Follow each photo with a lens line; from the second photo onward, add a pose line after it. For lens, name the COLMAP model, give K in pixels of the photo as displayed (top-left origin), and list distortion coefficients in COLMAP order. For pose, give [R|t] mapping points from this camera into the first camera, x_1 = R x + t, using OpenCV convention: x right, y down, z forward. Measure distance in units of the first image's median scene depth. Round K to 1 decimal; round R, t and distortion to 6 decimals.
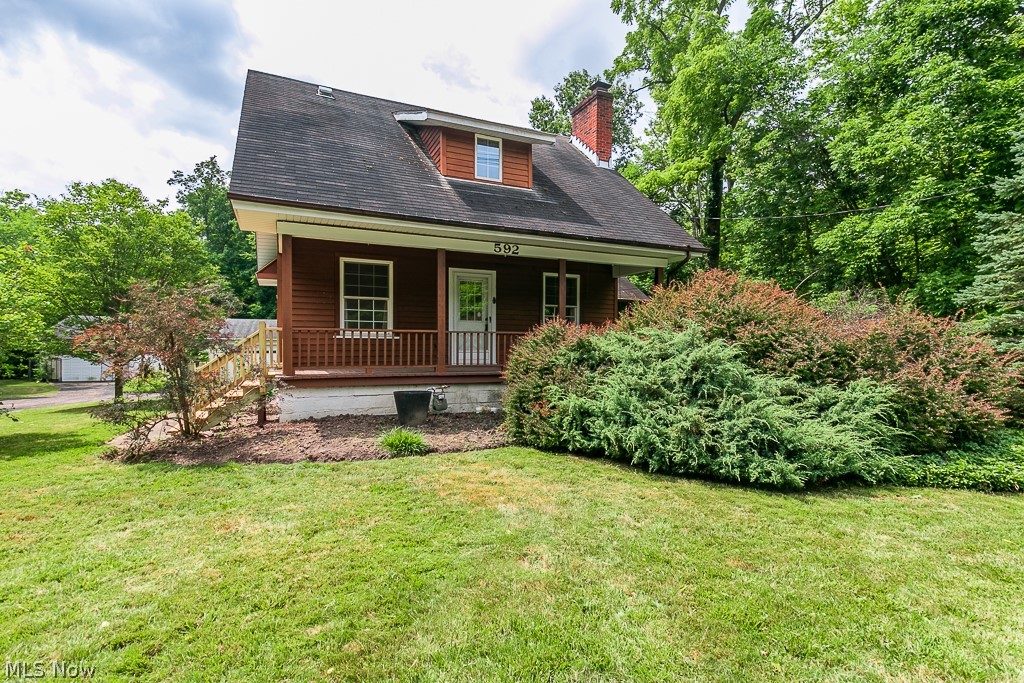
lens RADIAL K [[502.1, 0, 511.7], [0, 502.1, 355.3], [0, 0, 1]] dist [0.000453, -0.000136]
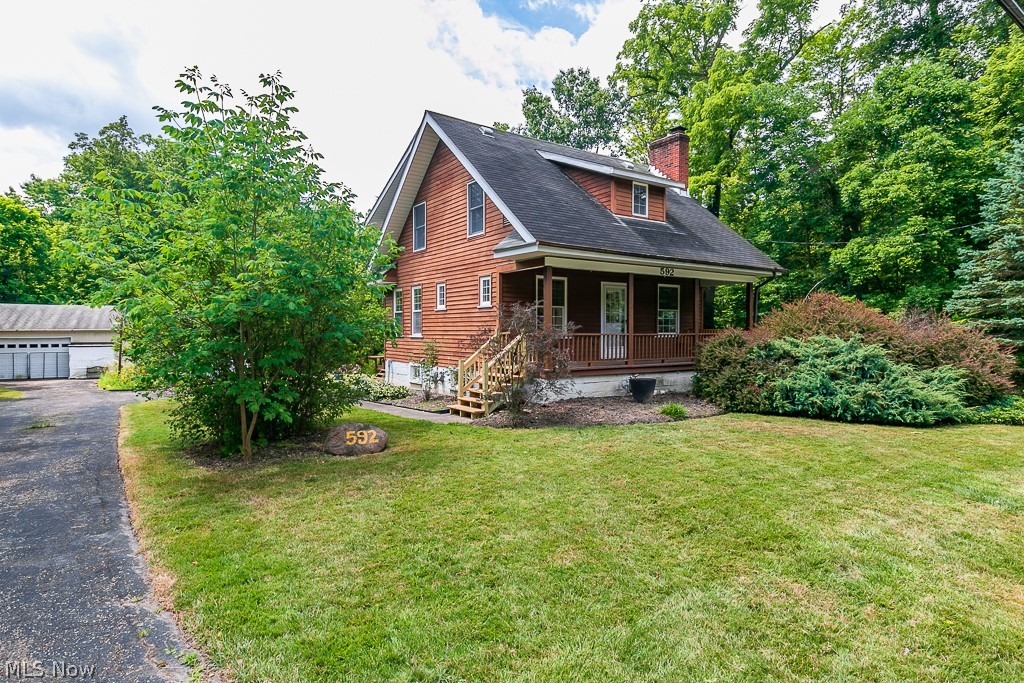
lens RADIAL K [[561.2, 0, 512.0], [0, 561.2, 341.5], [0, 0, 1]] dist [-0.004090, -0.000116]
pose [[0.985585, -0.007910, 0.168994, -0.619671], [0.008217, 0.999966, -0.001120, -0.026211], [-0.168979, 0.002492, 0.985616, -0.372715]]
